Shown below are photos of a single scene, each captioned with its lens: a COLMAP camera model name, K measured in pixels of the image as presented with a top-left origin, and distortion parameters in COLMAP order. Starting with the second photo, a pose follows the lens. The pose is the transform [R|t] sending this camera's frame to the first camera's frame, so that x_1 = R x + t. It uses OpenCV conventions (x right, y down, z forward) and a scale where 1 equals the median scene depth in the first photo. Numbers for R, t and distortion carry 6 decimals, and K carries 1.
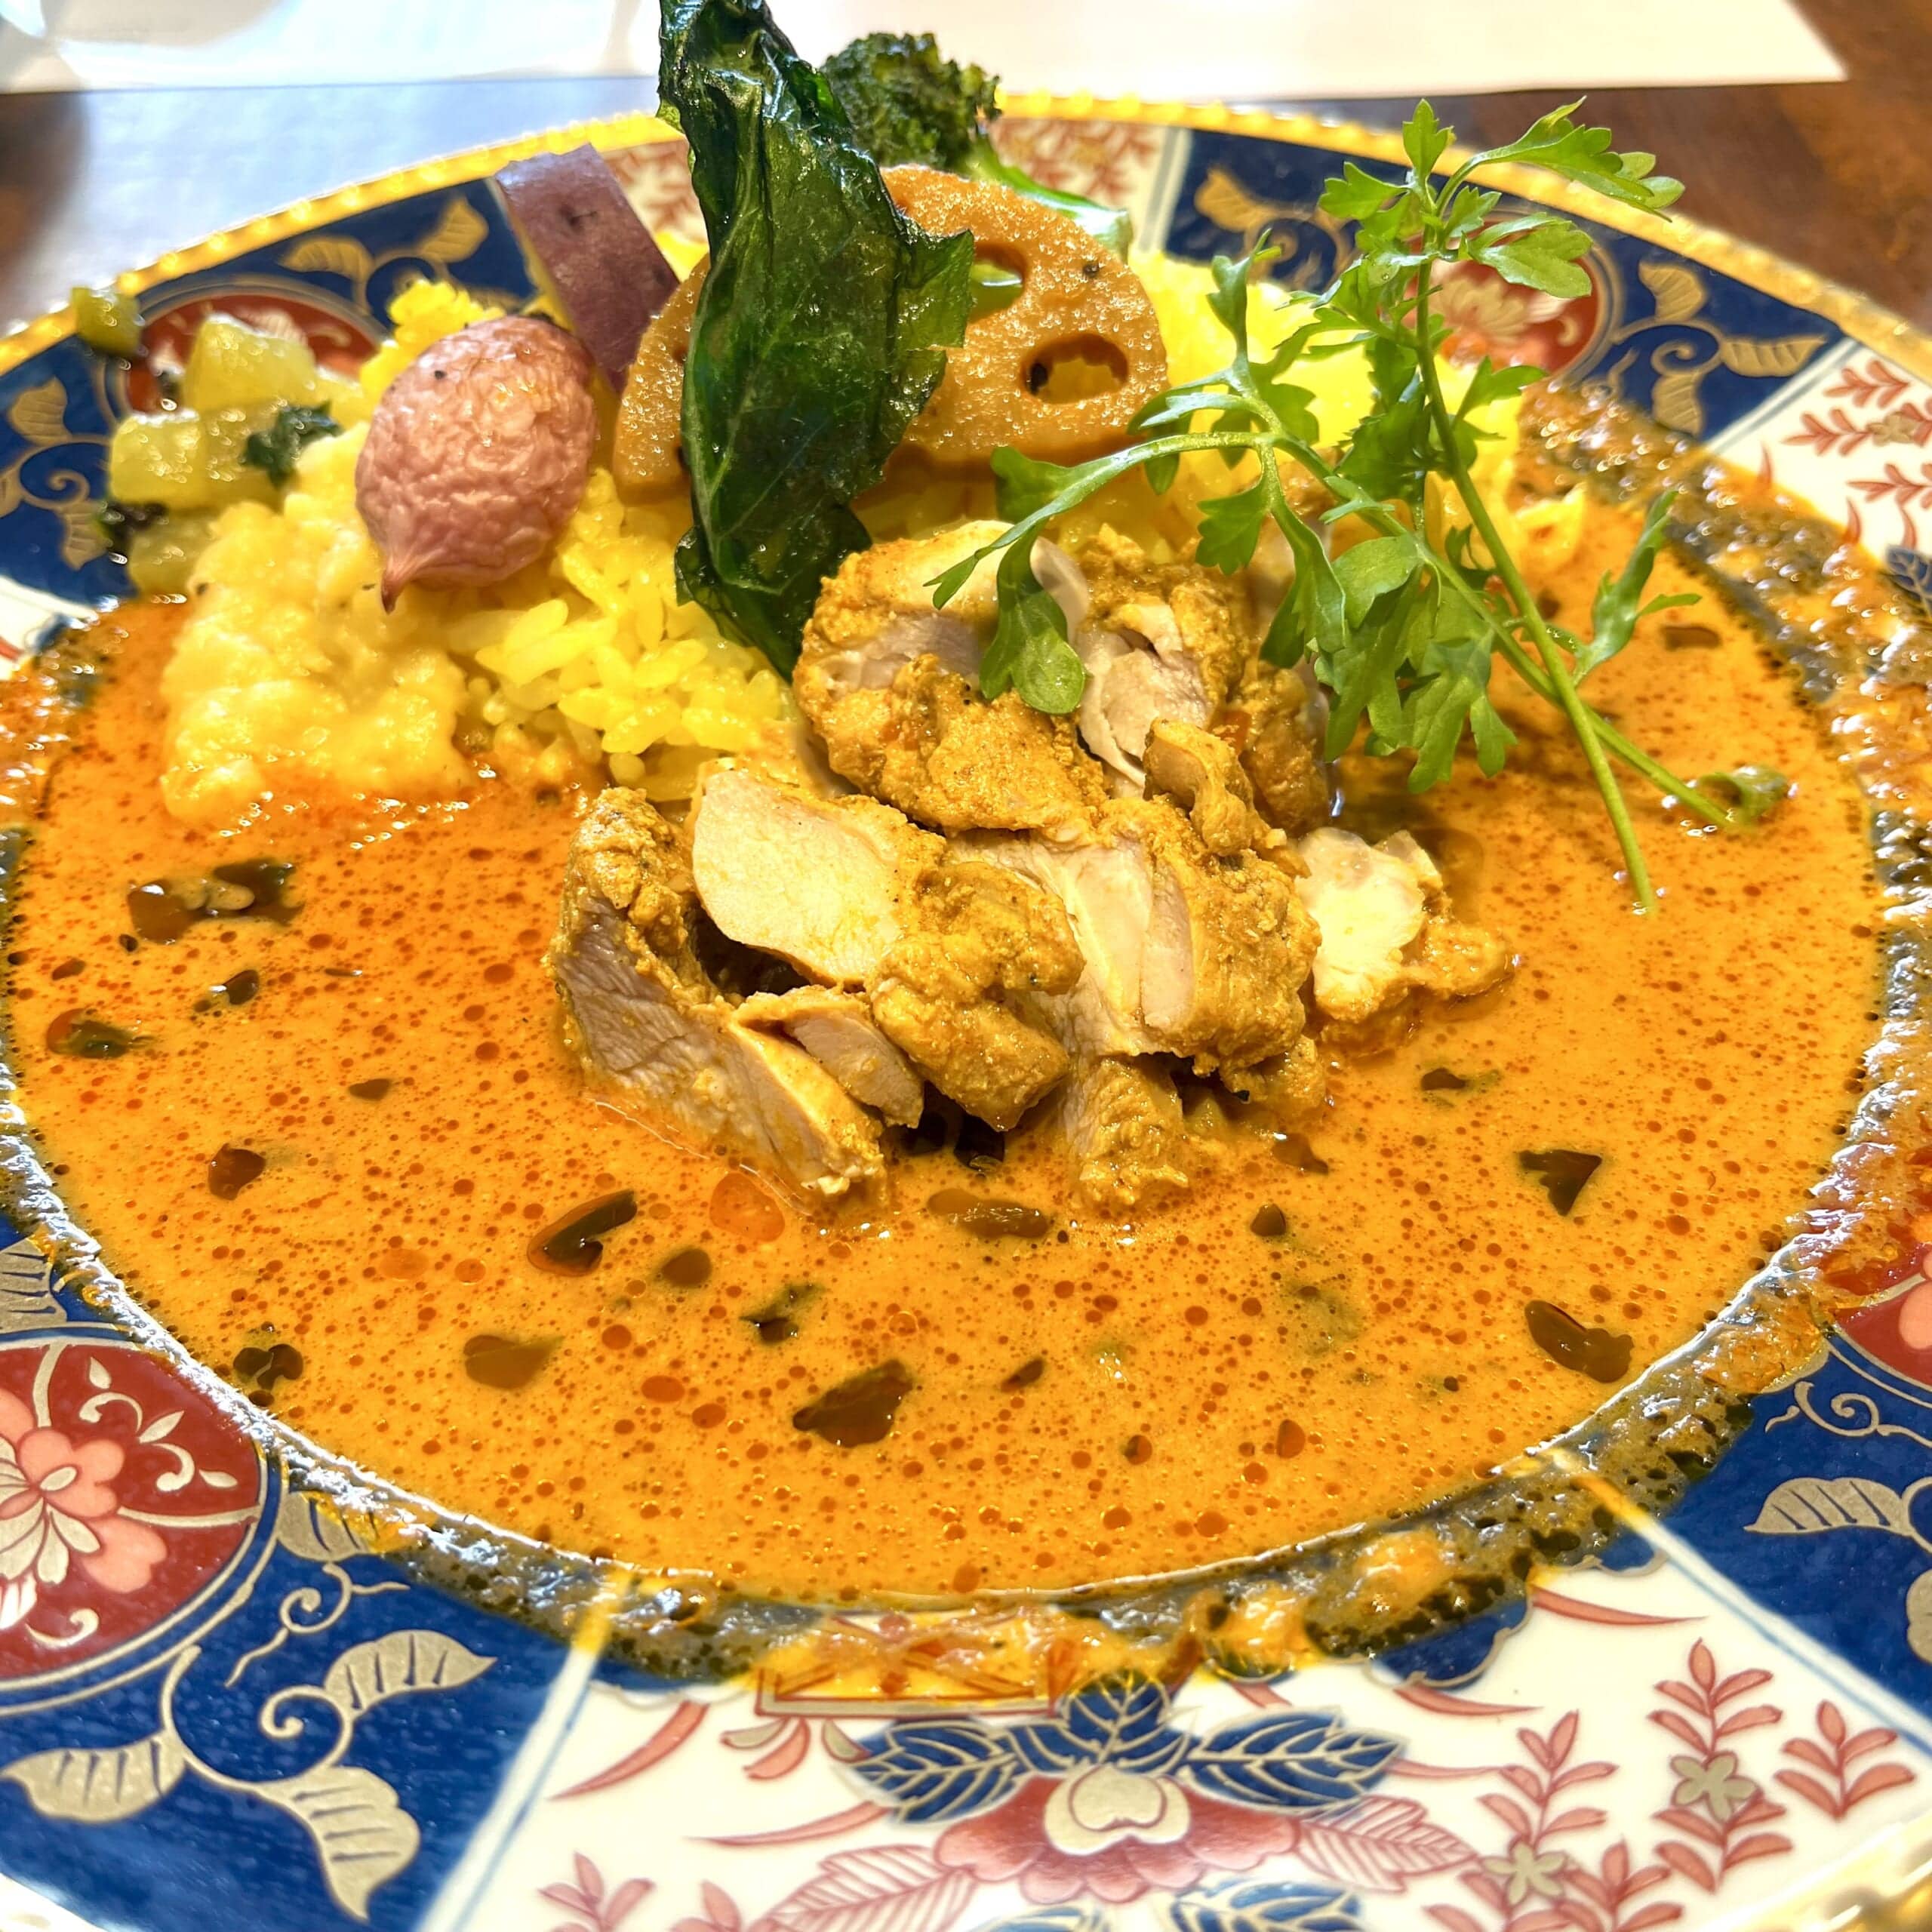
lens RADIAL K [[2118.4, 0, 950.3], [0, 2118.4, 951.2], [0, 0, 1]] dist [-0.031369, 0.000000]
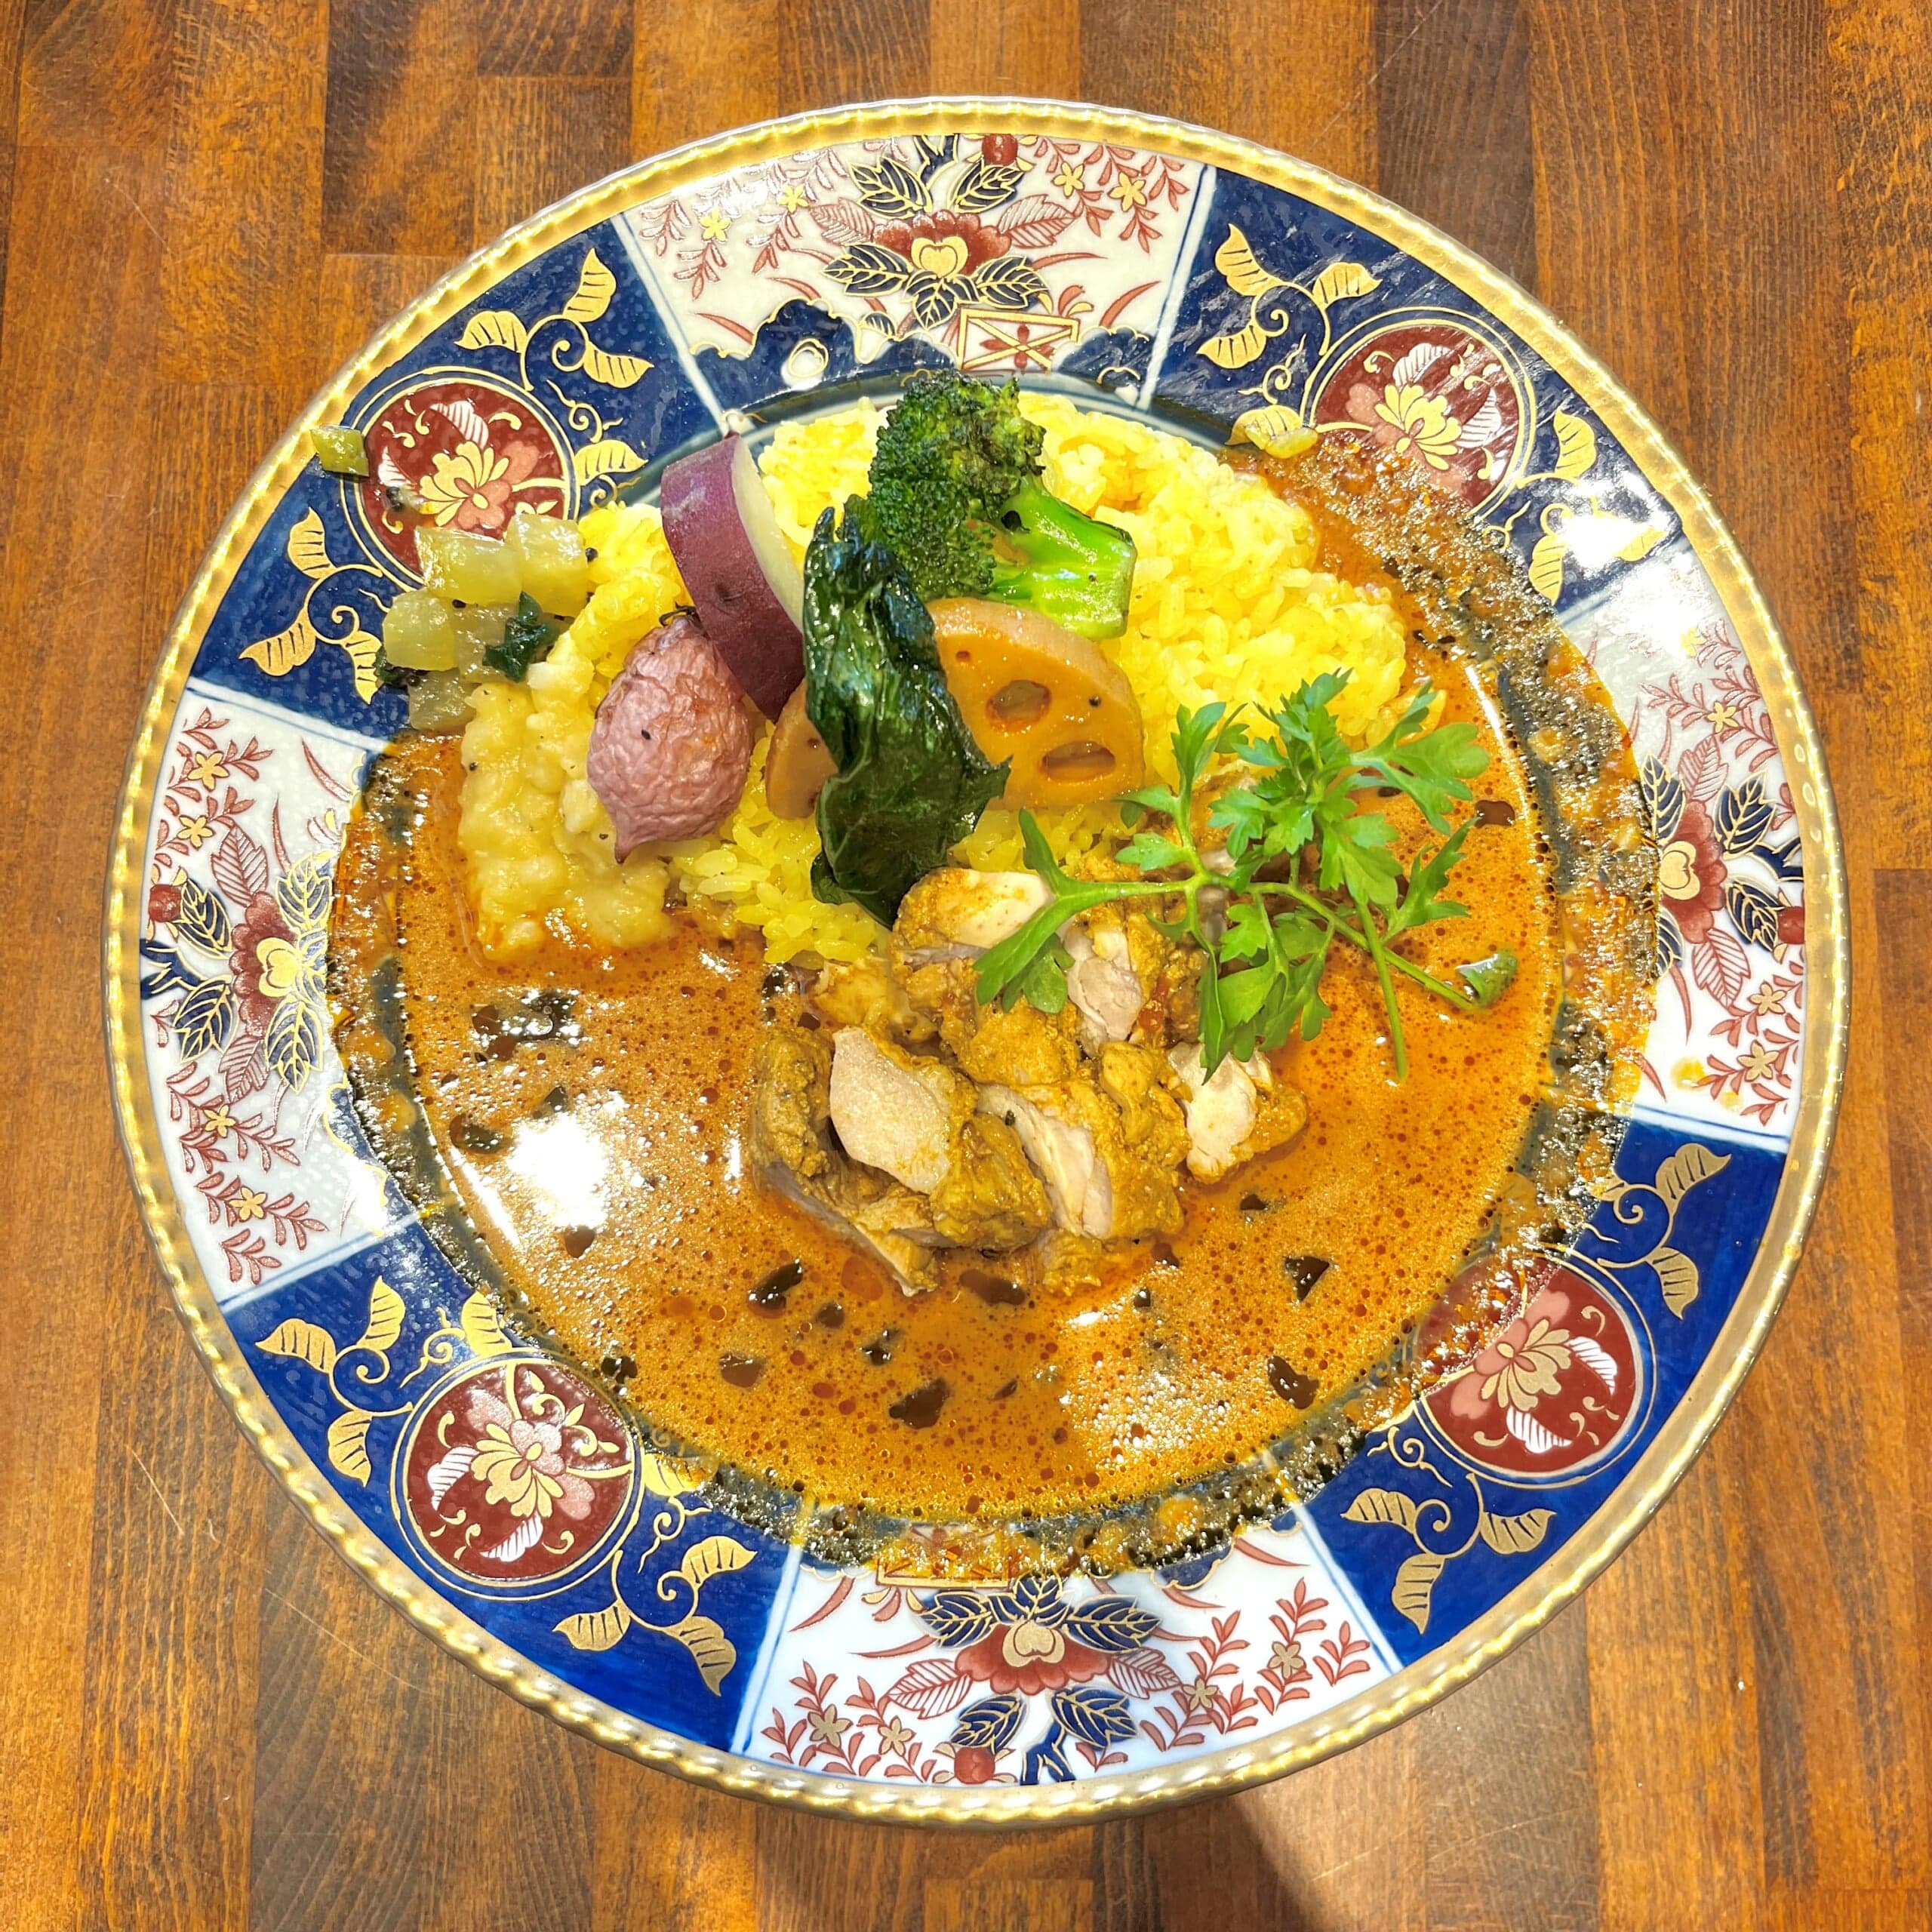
lens RADIAL K [[2118.4, 0, 959.1], [0, 2118.4, 975.2], [0, 0, 1]] dist [-0.031369, 0.000000]
pose [[0.999379, 0.033191, 0.011846, -0.042401], [-0.033434, 0.786661, 0.616479, -1.228848], [0.011142, -0.616492, 0.787282, -0.292219]]
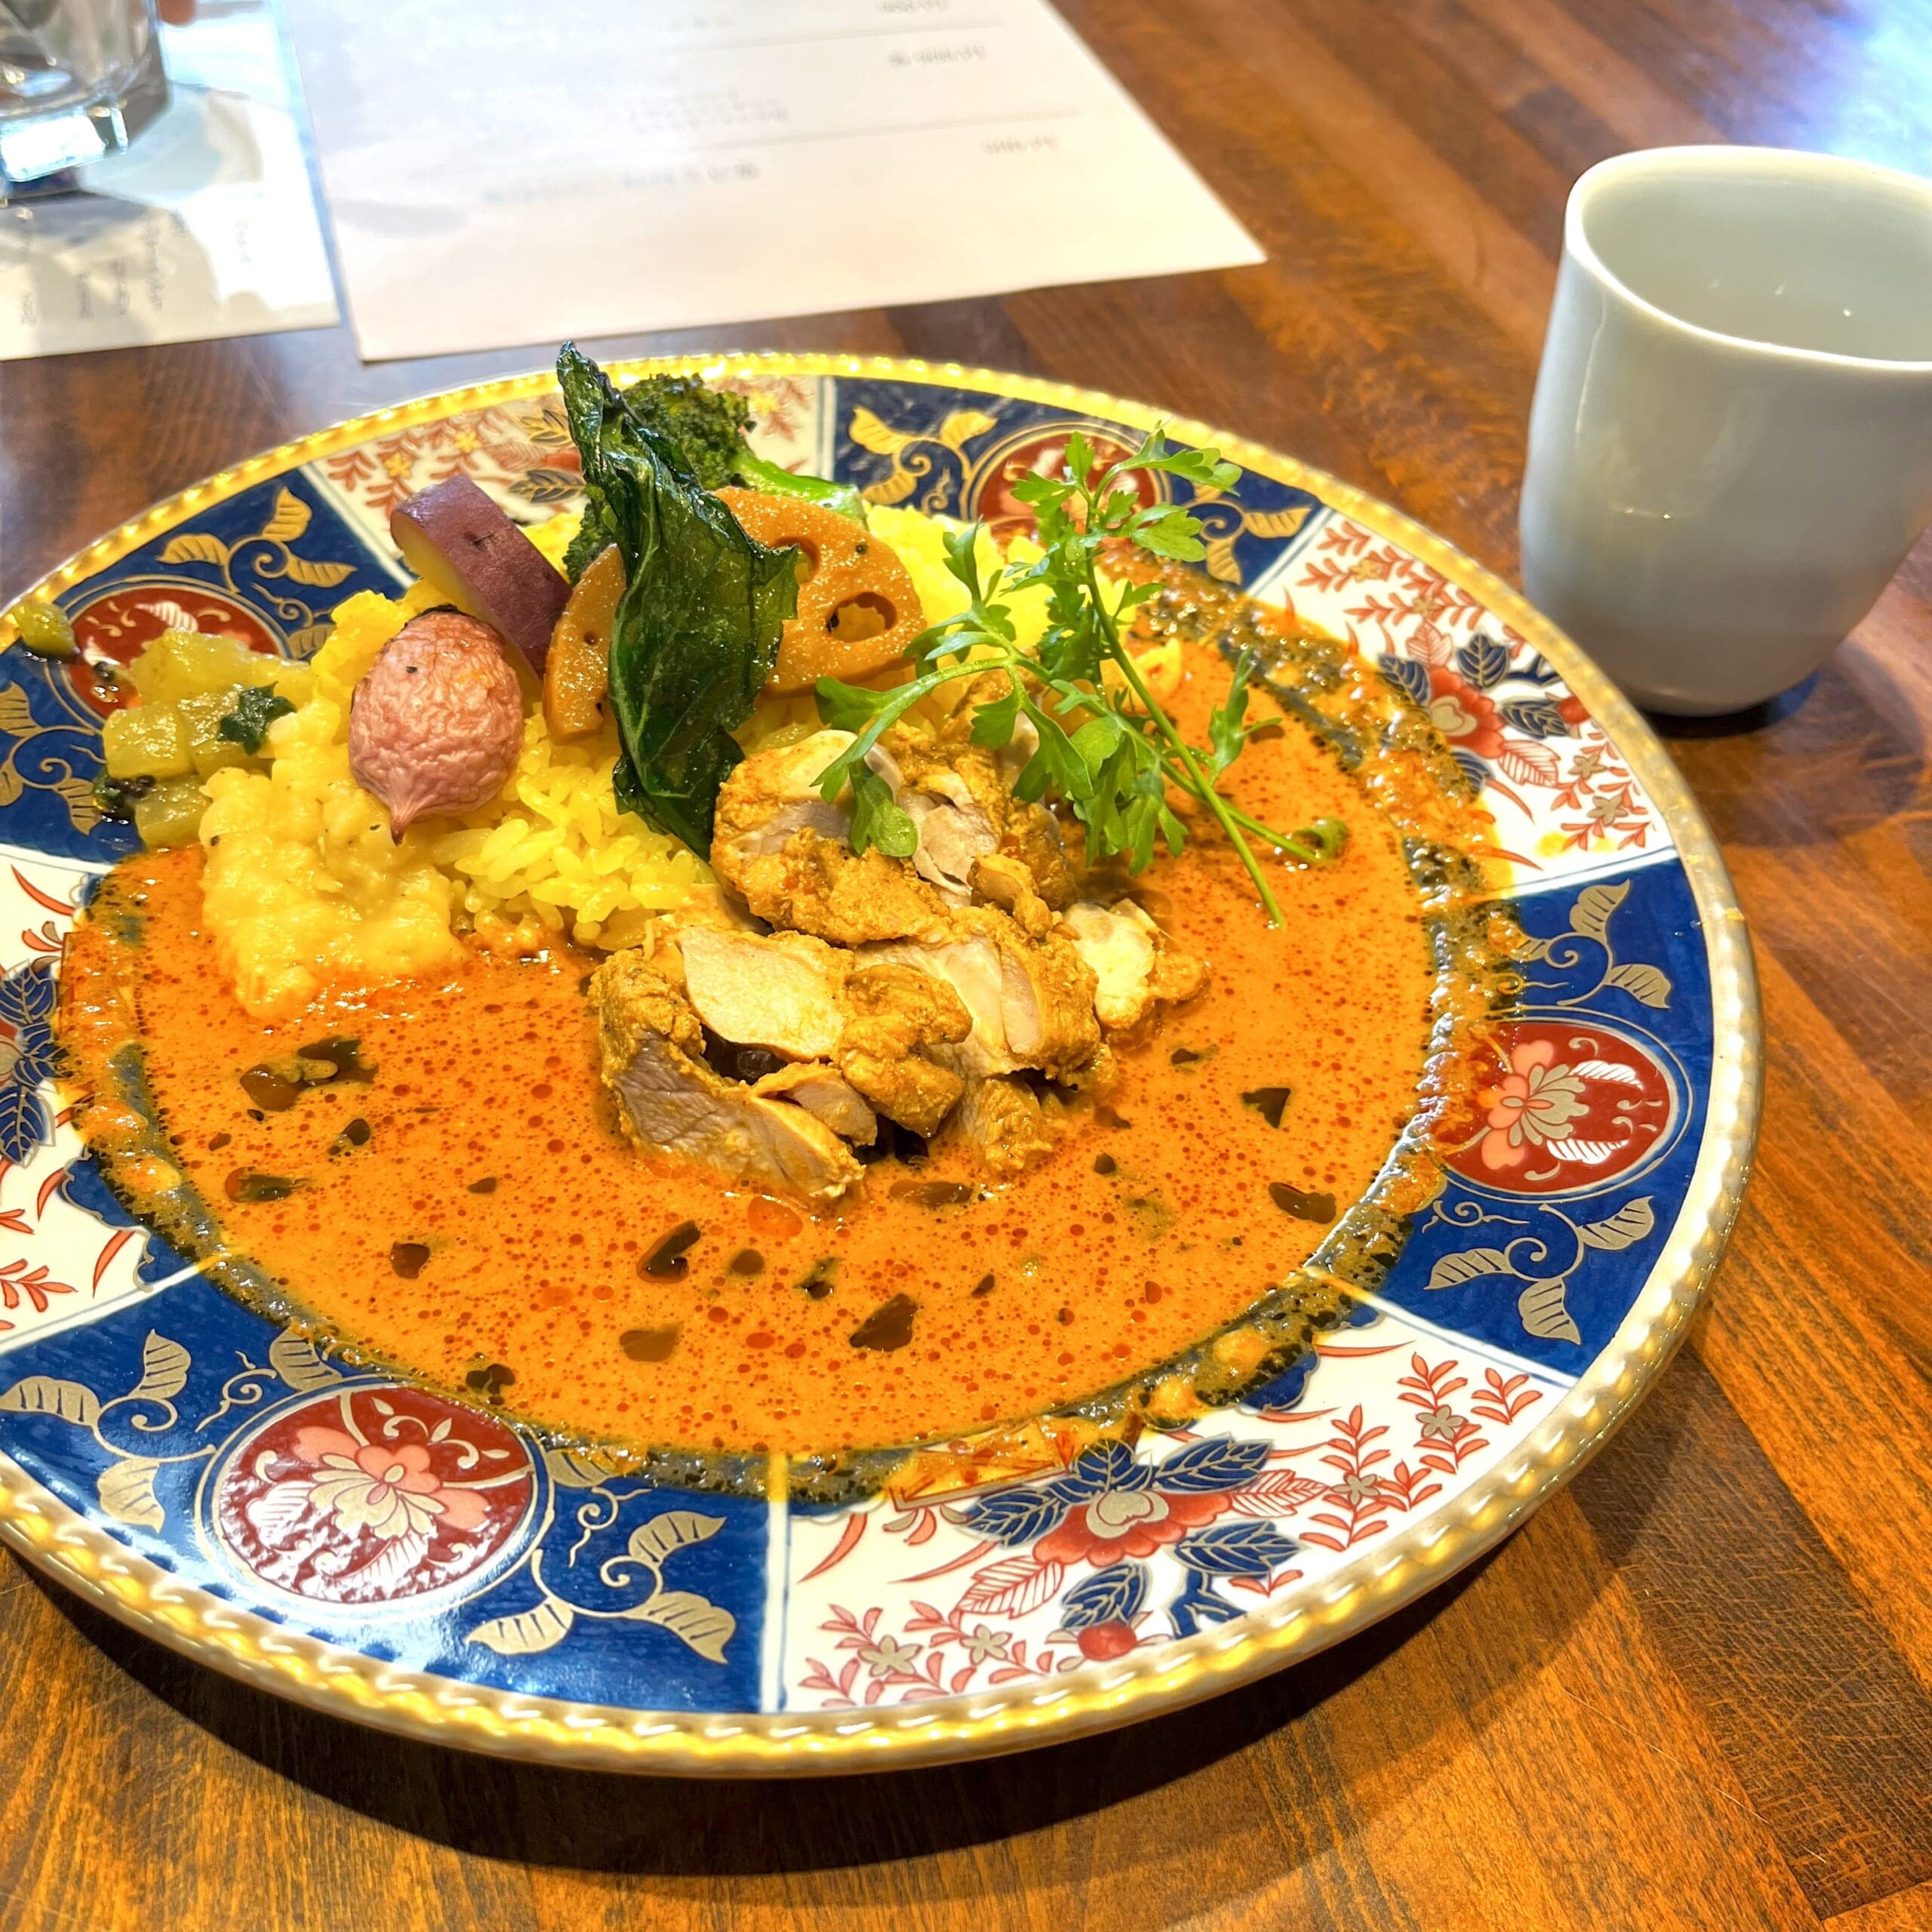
lens RADIAL K [[2118.4, 0, 972.5], [0, 2118.4, 919.2], [0, 0, 1]] dist [-0.031369, 0.000000]
pose [[0.957279, -0.148251, 0.248272, -0.301193], [0.152126, 0.988355, 0.003615, -0.071357], [-0.245917, 0.034308, 0.968684, -0.495174]]
